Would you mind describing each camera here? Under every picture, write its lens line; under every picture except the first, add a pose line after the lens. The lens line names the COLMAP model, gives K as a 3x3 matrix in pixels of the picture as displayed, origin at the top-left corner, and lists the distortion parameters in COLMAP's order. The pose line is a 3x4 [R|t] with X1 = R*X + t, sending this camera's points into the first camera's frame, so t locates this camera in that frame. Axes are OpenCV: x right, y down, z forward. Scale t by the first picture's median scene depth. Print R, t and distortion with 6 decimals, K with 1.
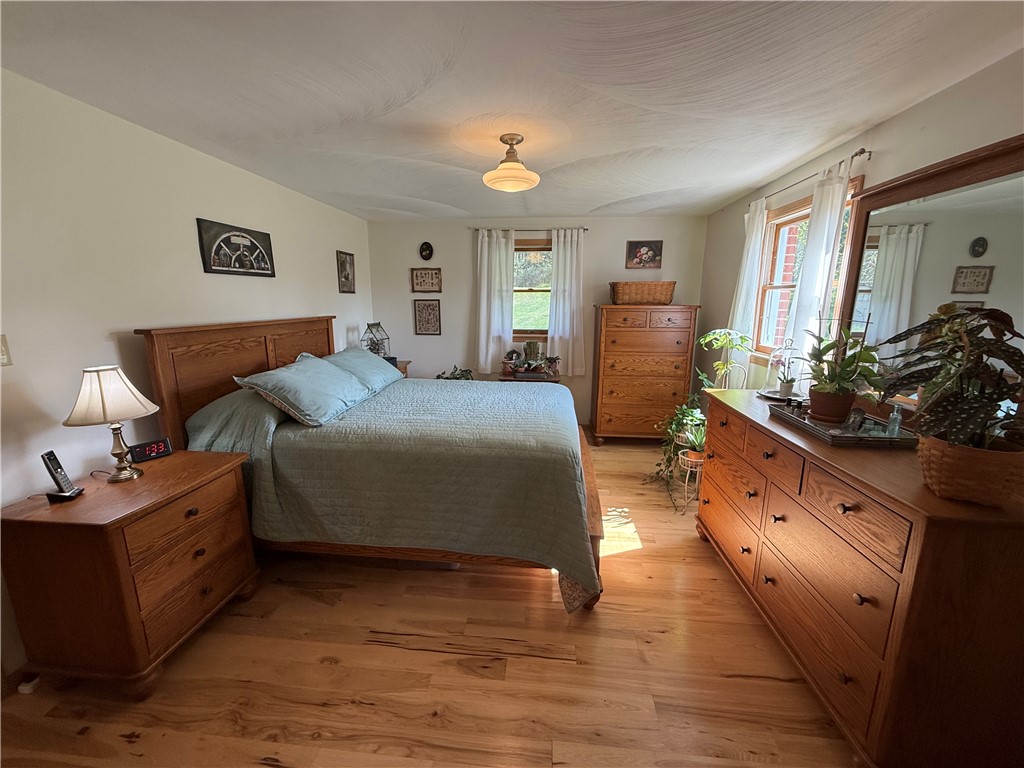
lens RADIAL K [[407.9, 0, 508.1], [0, 407.9, 382.8], [0, 0, 1]] dist [-0.001027, 0.000297]
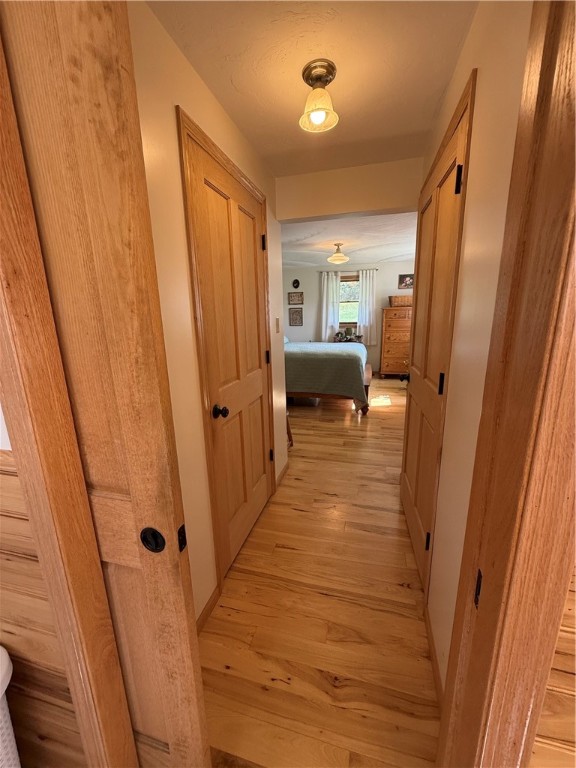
lens RADIAL K [[305.9, 0, 288.5], [0, 305.9, 382.3], [0, 0, 1]] dist [-0.001027, 0.000297]
pose [[0.987894, 0.009592, -0.154835, 0.002059], [-0.006449, 0.999763, 0.020790, 0.137436], [0.154998, -0.019540, 0.987722, -0.527660]]
